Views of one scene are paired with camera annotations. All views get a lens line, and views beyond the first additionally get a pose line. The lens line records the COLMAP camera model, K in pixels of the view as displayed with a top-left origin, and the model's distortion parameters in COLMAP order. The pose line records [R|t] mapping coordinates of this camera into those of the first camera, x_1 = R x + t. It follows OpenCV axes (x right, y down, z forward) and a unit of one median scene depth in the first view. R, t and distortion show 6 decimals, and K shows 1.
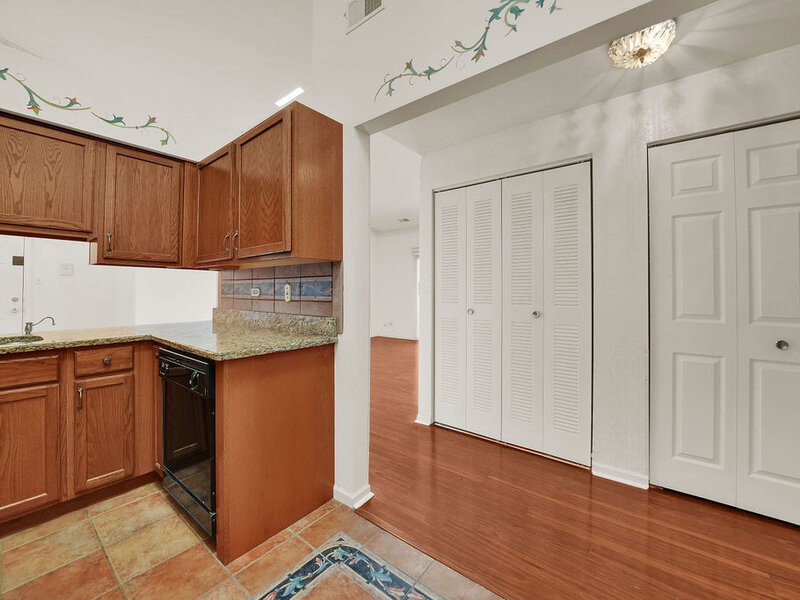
lens RADIAL K [[325.8, 0, 402.8], [0, 325.8, 294.3], [0, 0, 1]] dist [-0.002015, -0.000045]
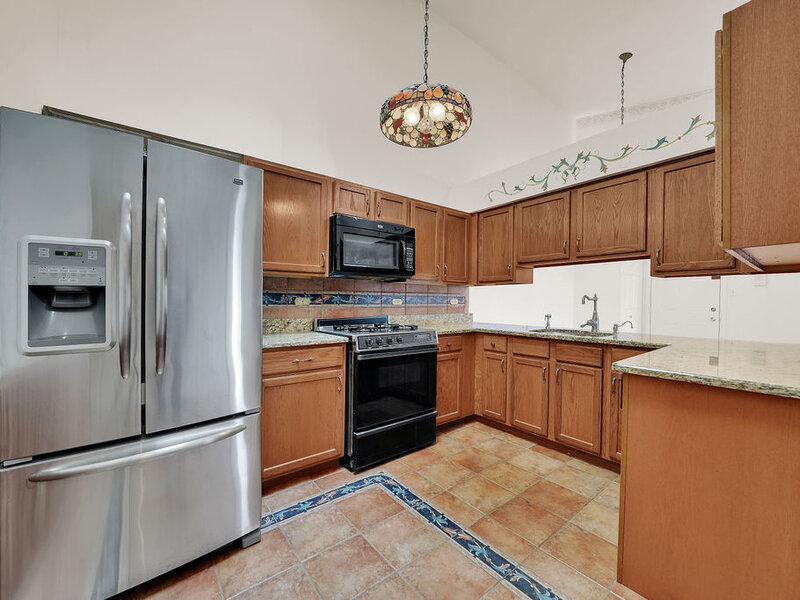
lens RADIAL K [[345.9, 0, 422.6], [0, 345.9, 313.3], [0, 0, 1]] dist [-0.001585, -0.000100]
pose [[-0.181431, 0.032234, -0.982875, 0.478714], [-0.007328, 0.999391, 0.034128, -0.003351], [0.983376, 0.013395, -0.181084, 0.514839]]
